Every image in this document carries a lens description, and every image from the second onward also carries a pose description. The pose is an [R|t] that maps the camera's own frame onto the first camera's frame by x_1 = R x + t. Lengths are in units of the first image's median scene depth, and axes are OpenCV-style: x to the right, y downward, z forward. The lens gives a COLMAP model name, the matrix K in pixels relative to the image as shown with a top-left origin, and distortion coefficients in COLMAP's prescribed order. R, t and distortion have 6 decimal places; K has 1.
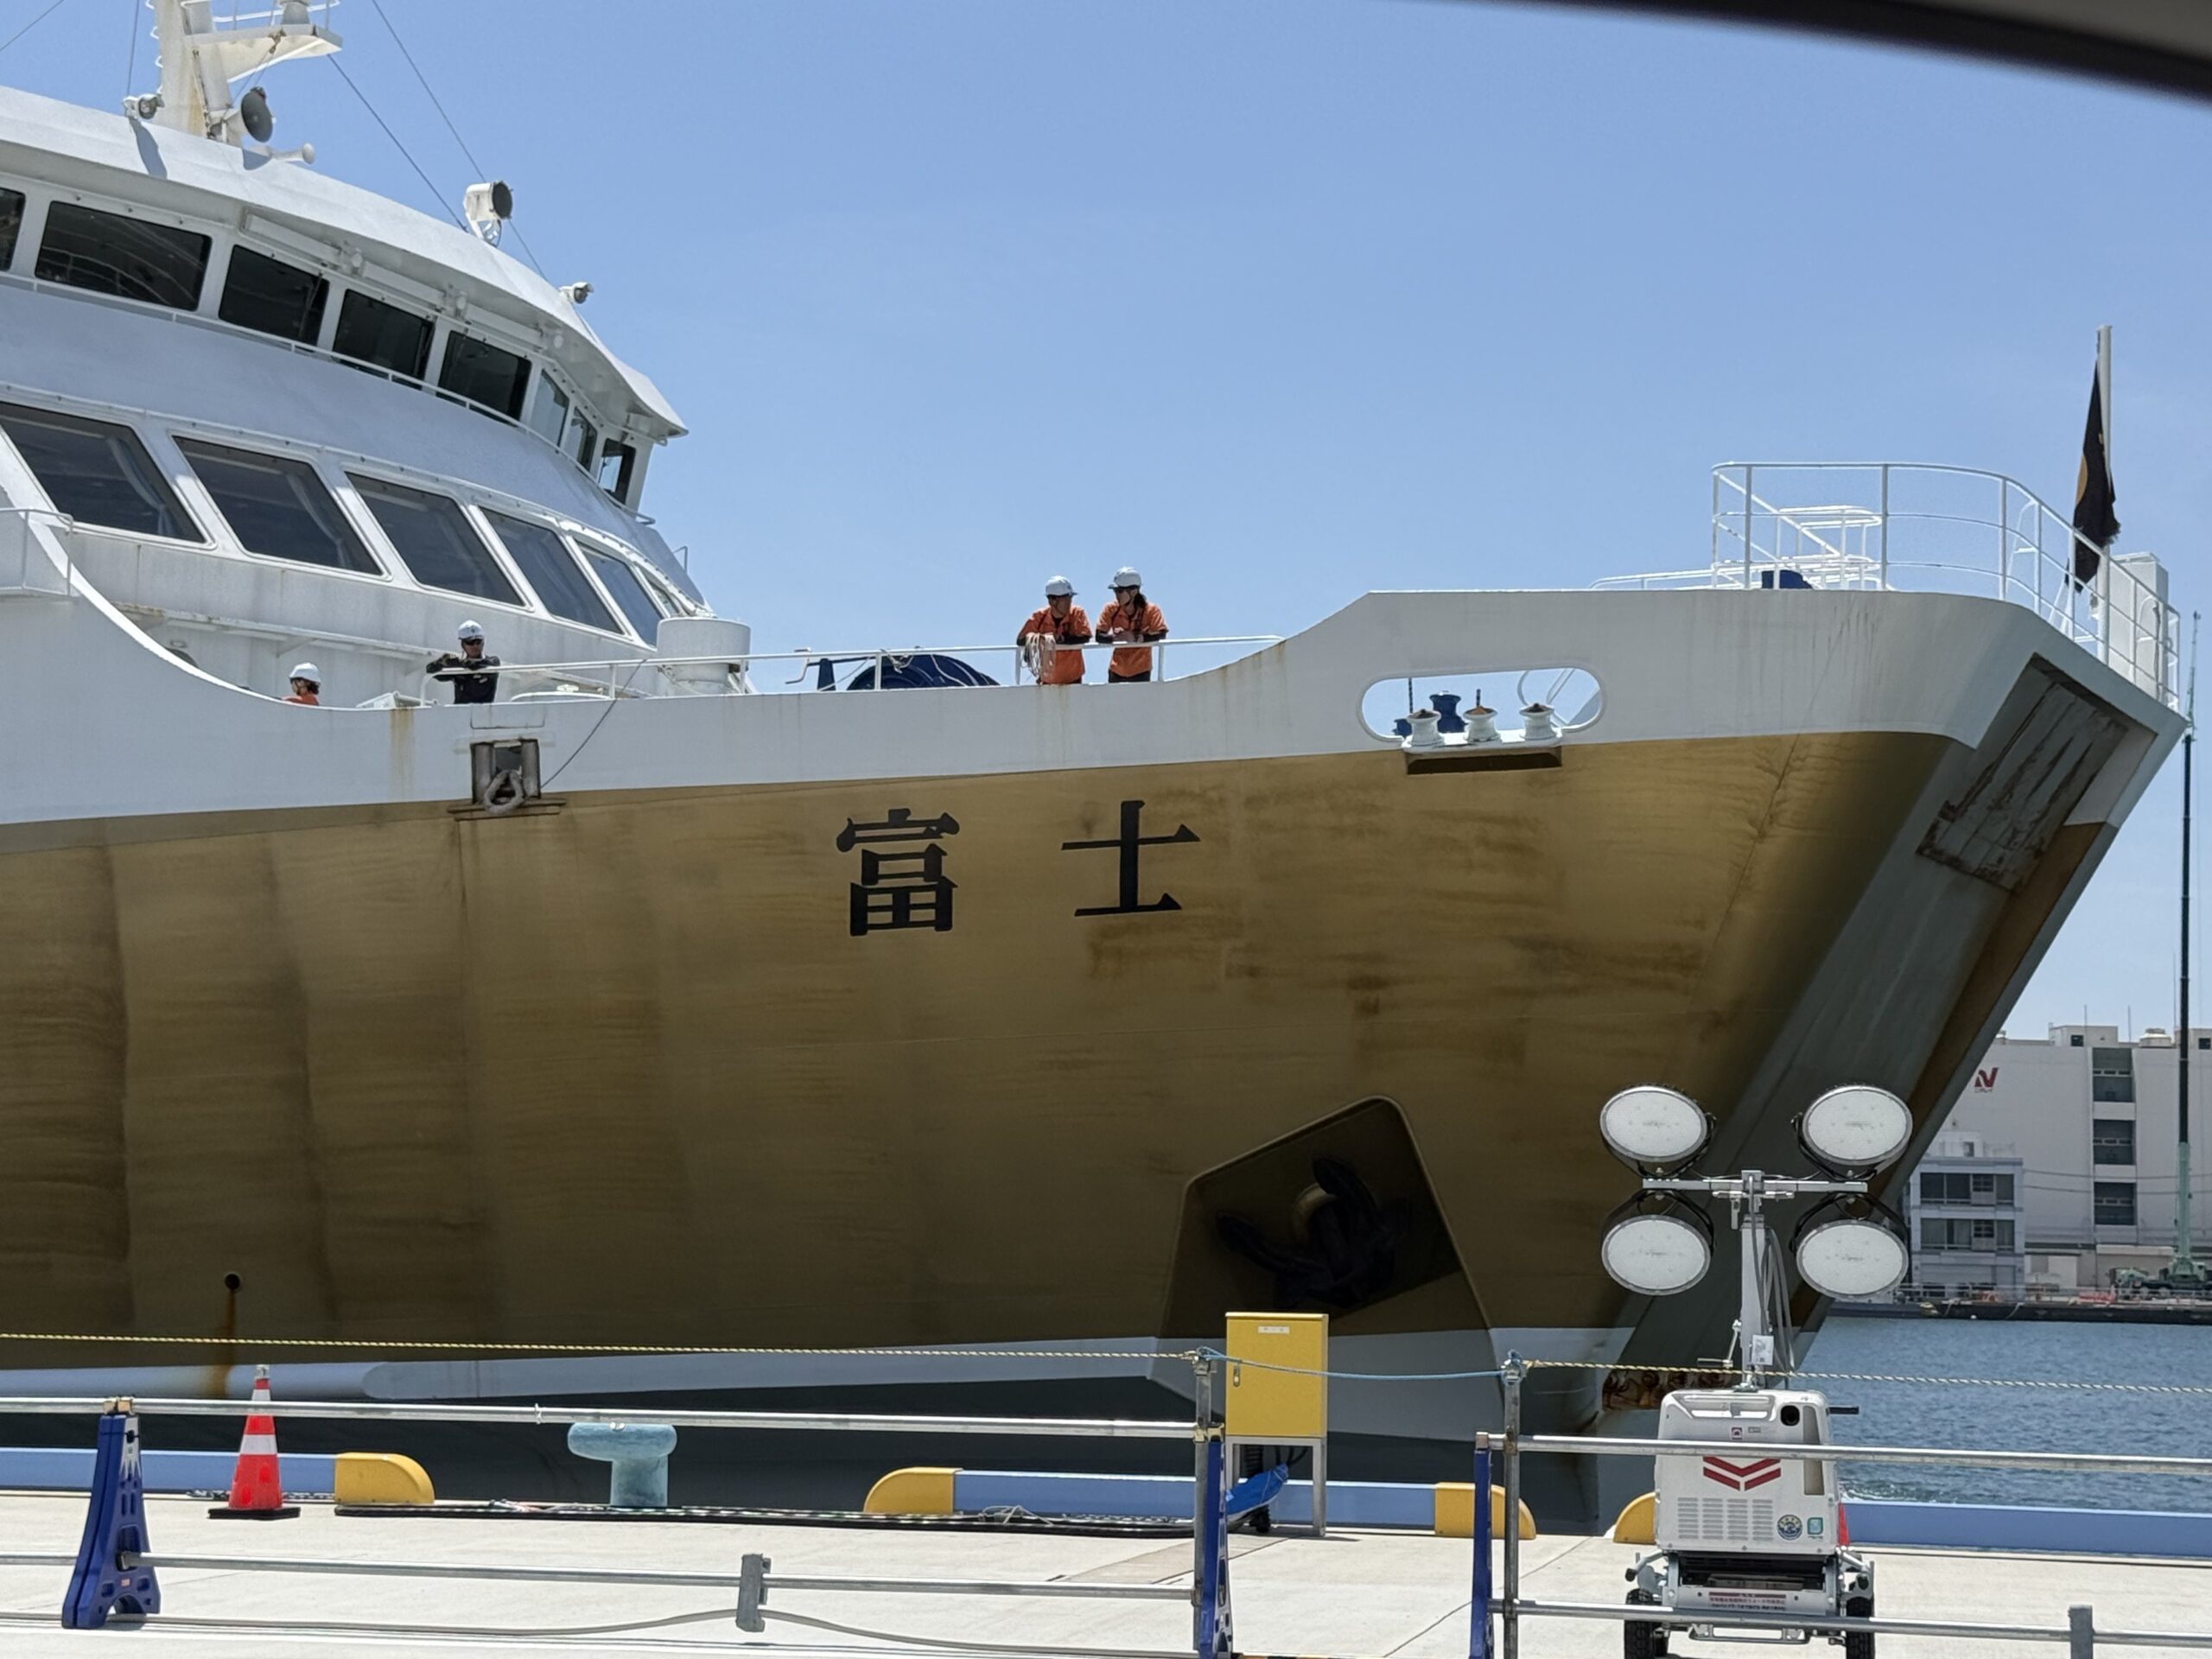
lens RADIAL K [[4260.1, 0, 1106.0], [0, 4260.1, 829.5], [0, 0, 1]] dist [0.157180, 0.119903]
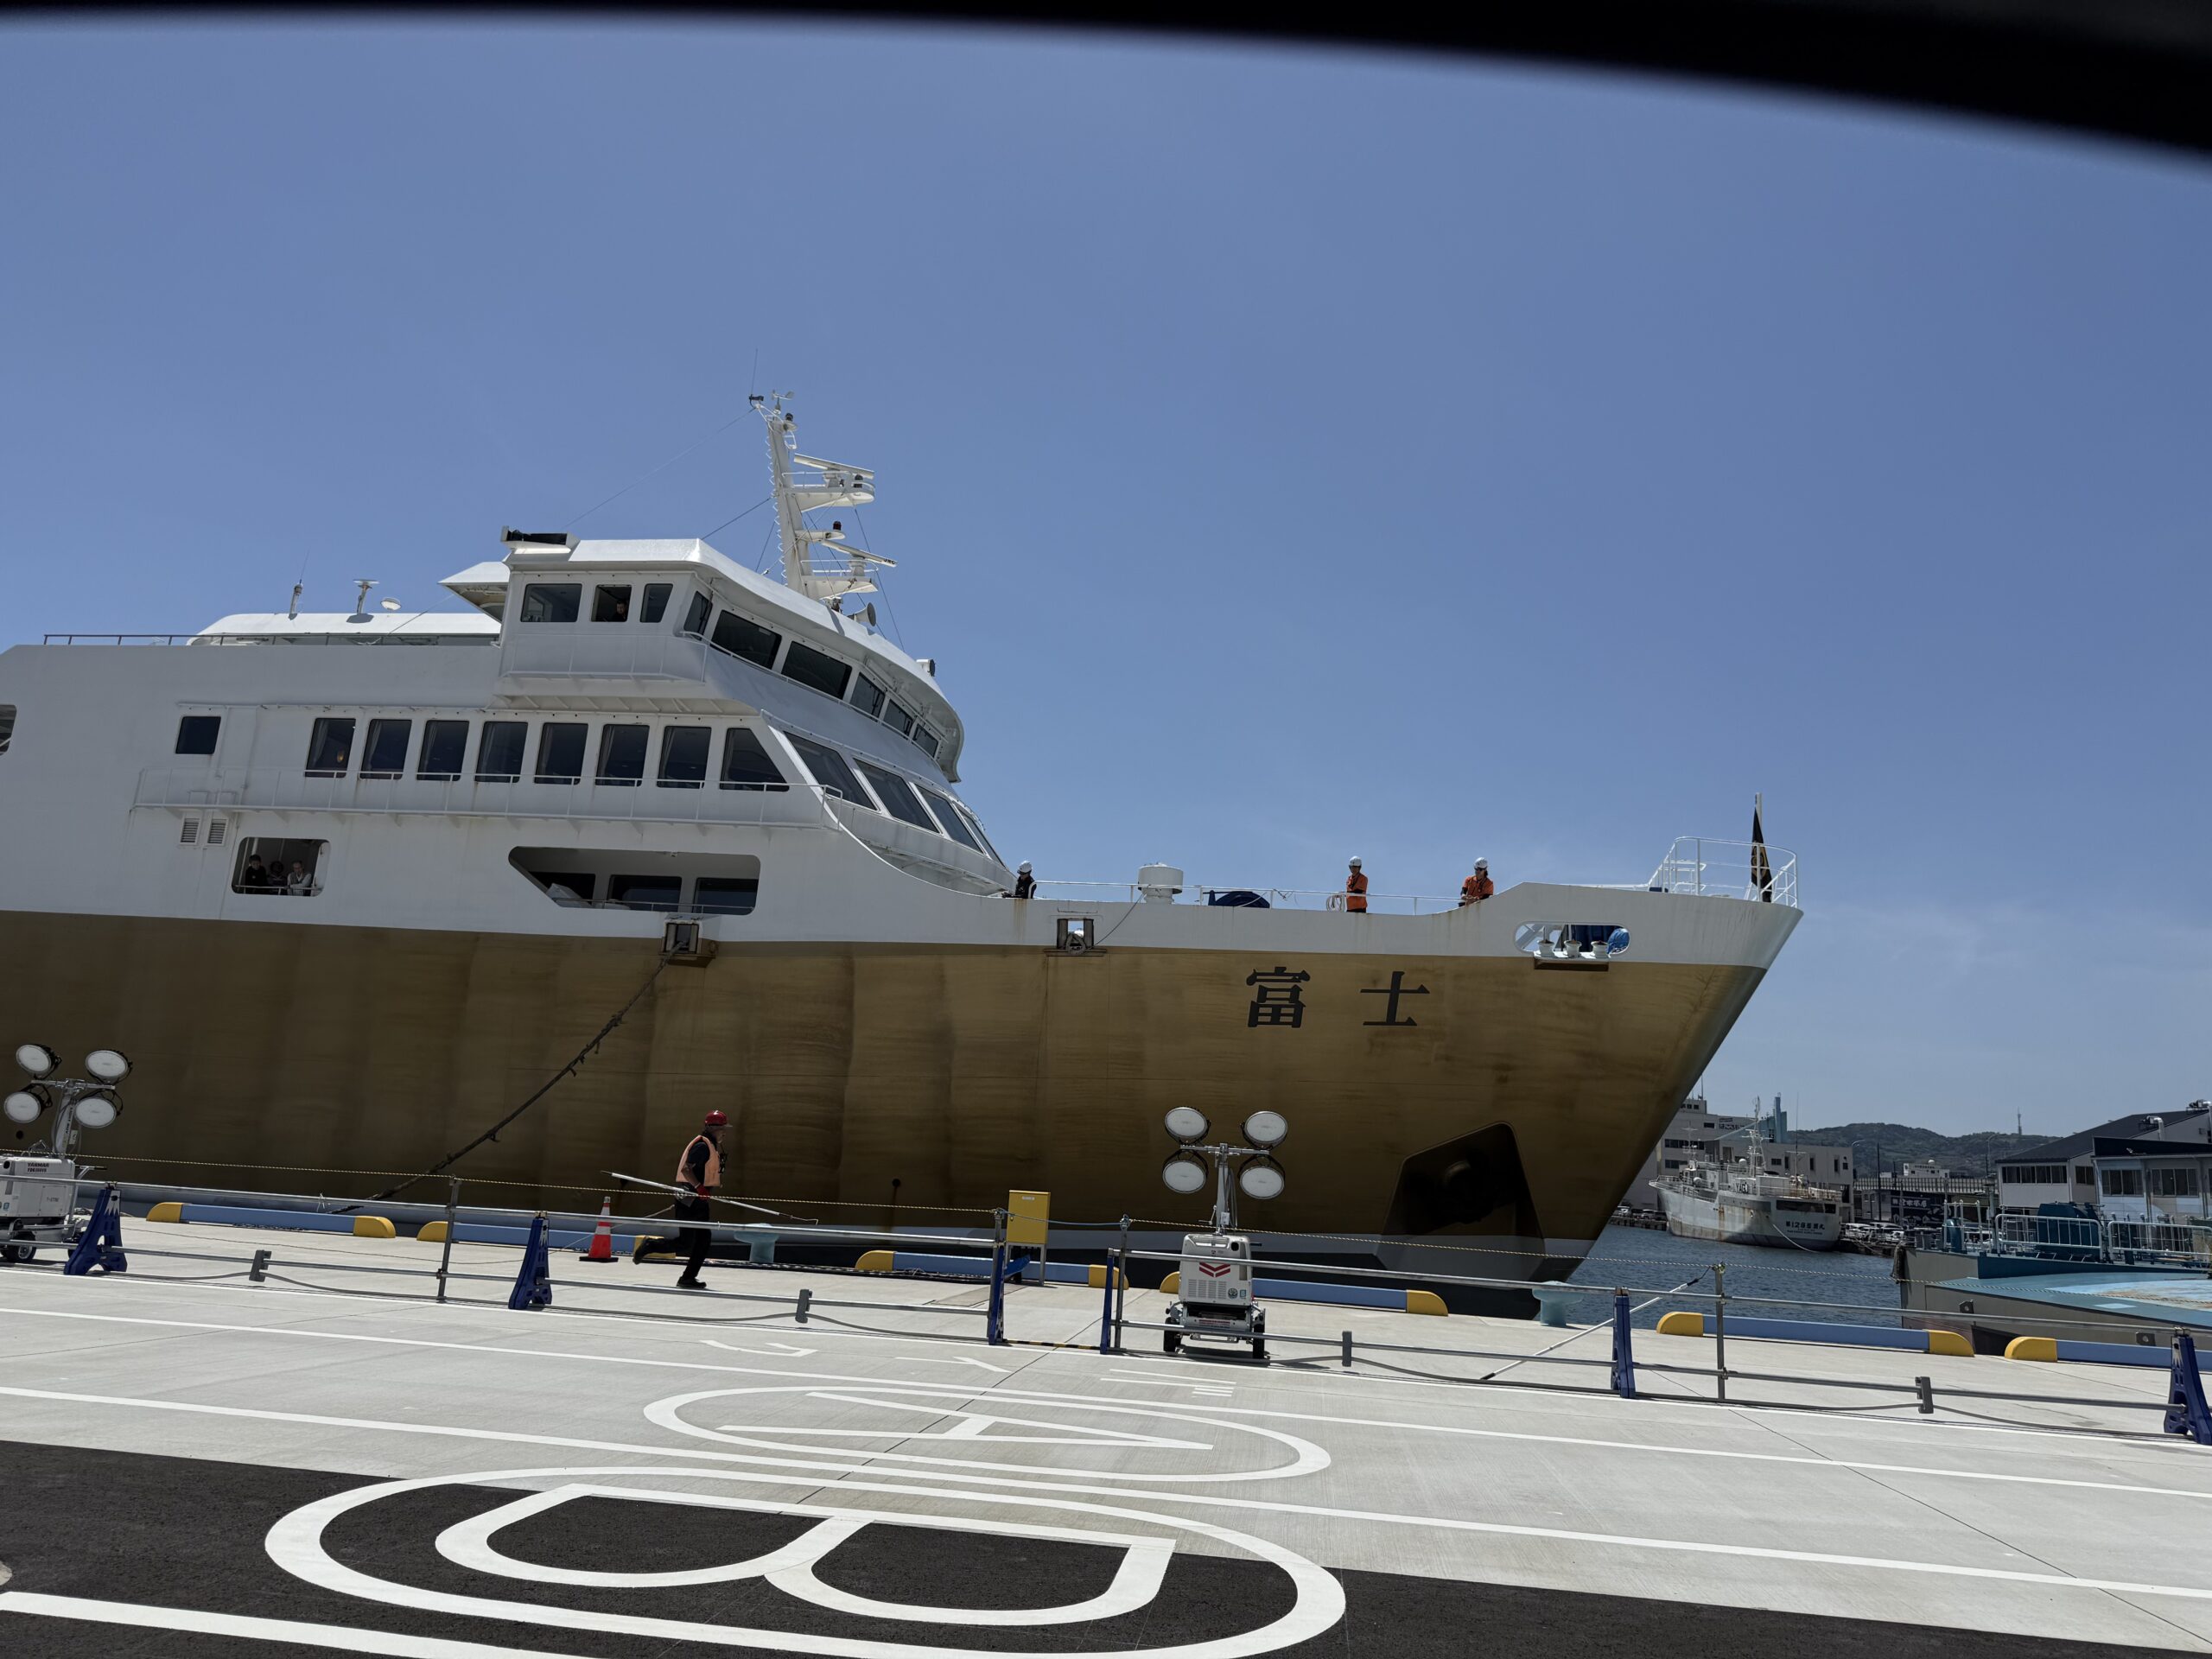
lens RADIAL K [[1599.3, 0, 1108.0], [0, 1599.3, 774.5], [0, 0, 1]] dist [0.029012, -0.003333]
pose [[0.980914, 0.096515, 0.168796, -0.243524], [-0.072440, 0.987011, -0.143392, 0.018518], [-0.180443, 0.128427, 0.975165, 0.221788]]
